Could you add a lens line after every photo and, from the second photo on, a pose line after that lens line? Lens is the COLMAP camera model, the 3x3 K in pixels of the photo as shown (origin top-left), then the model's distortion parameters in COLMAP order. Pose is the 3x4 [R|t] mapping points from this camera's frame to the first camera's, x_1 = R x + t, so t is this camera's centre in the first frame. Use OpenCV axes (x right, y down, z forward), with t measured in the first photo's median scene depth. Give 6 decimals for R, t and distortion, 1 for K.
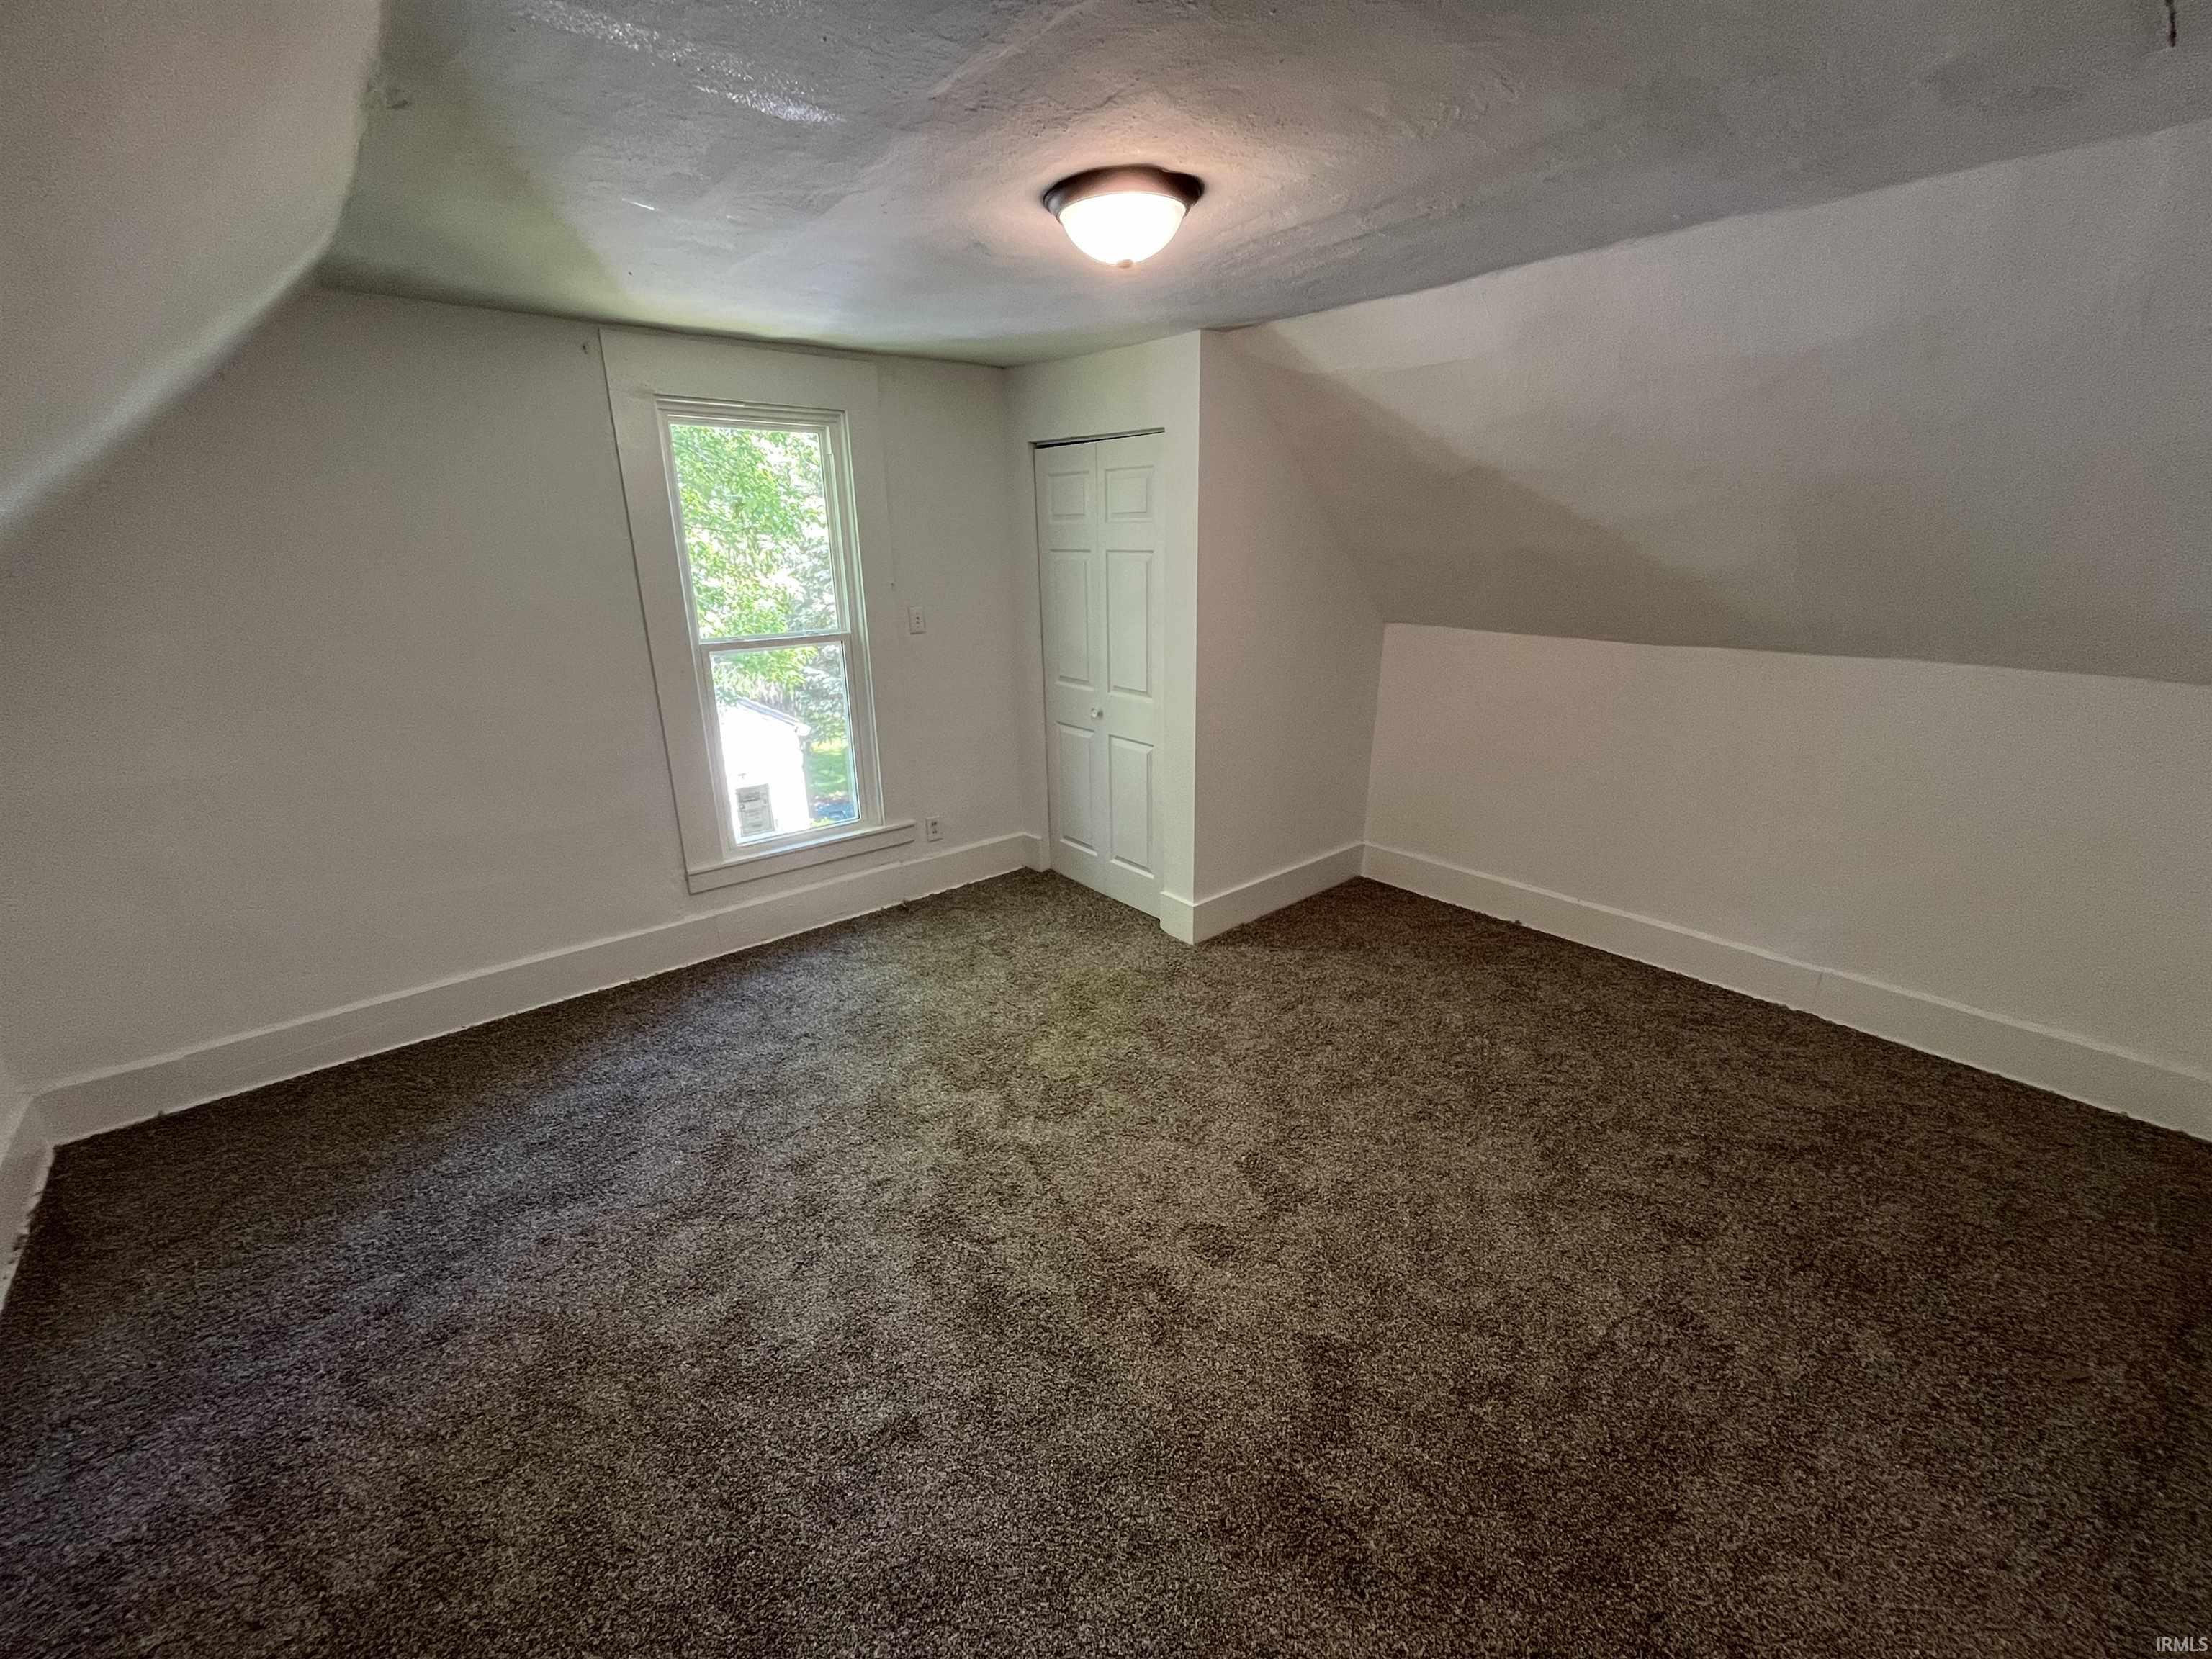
lens RADIAL K [[893.8, 0, 1106.0], [0, 893.8, 829.5], [0, 0, 1]] dist [-0.001929, -0.000096]
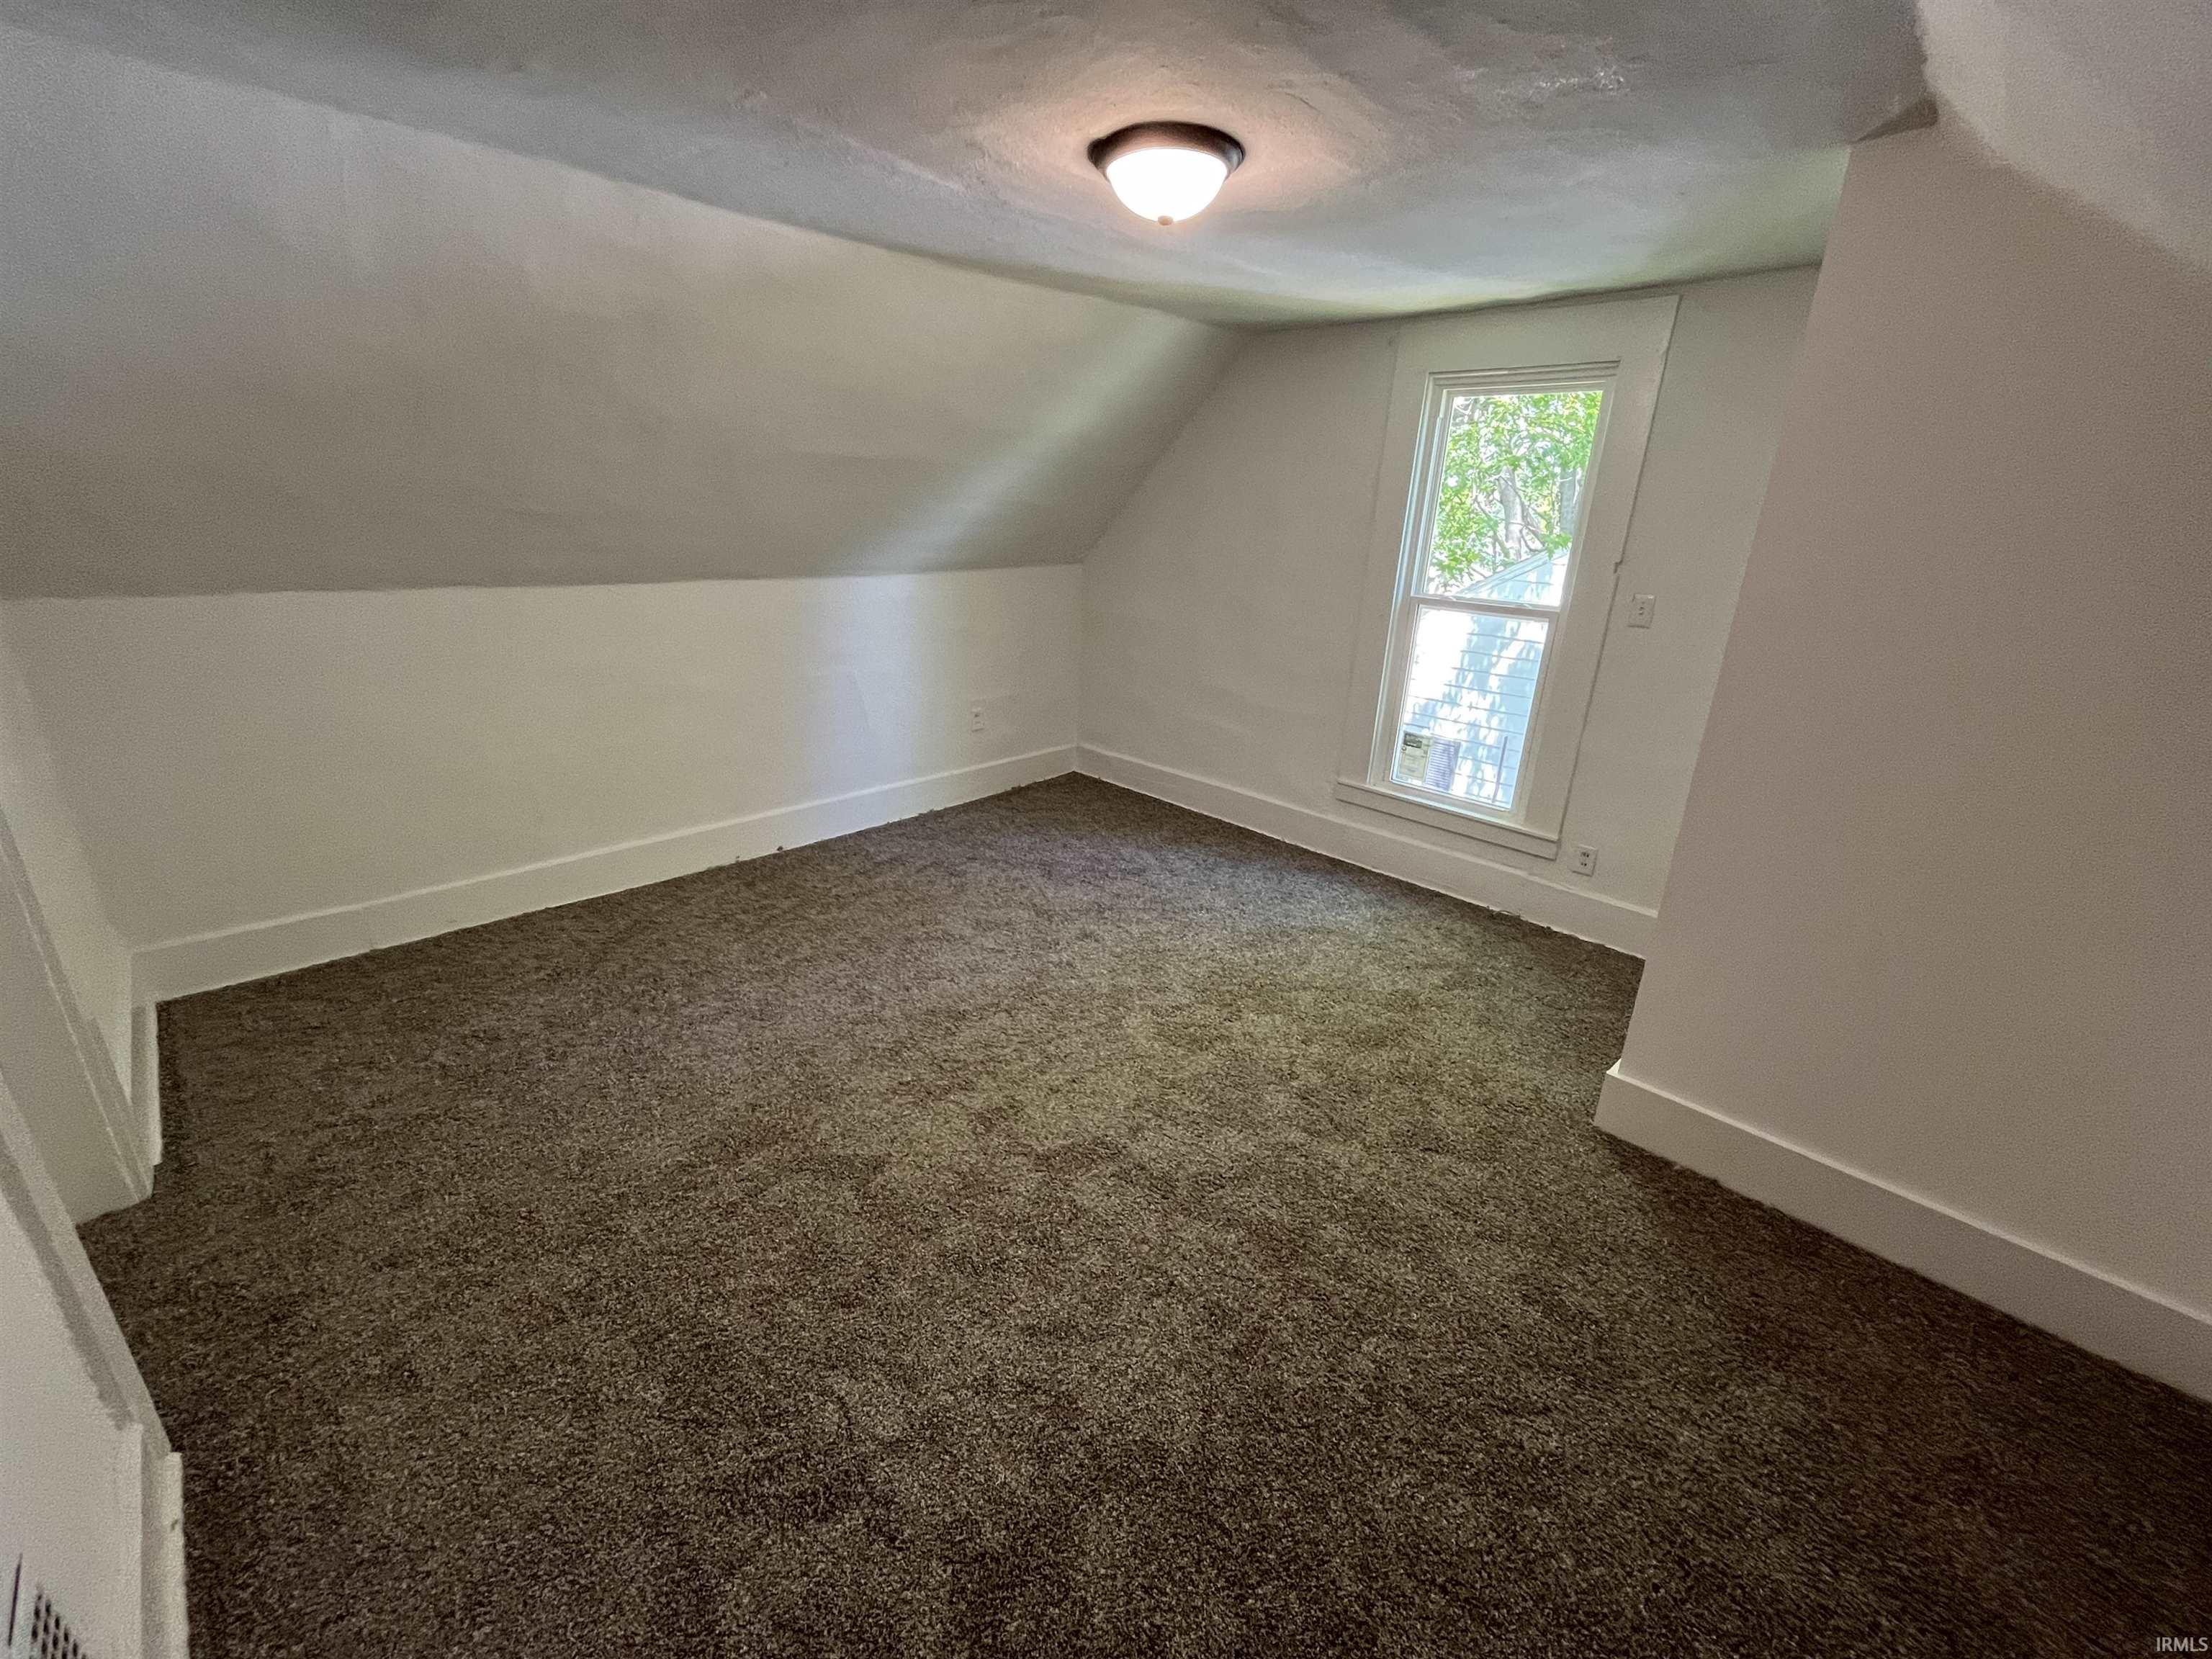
lens RADIAL K [[893.8, 0, 1106.0], [0, 893.8, 829.5], [0, 0, 1]] dist [-0.001929, -0.000096]
pose [[0.077106, 0.358490, -0.930344, 0.677450], [-0.339689, 0.886740, 0.313535, -0.170626], [0.937372, 0.291852, 0.190147, 0.511323]]
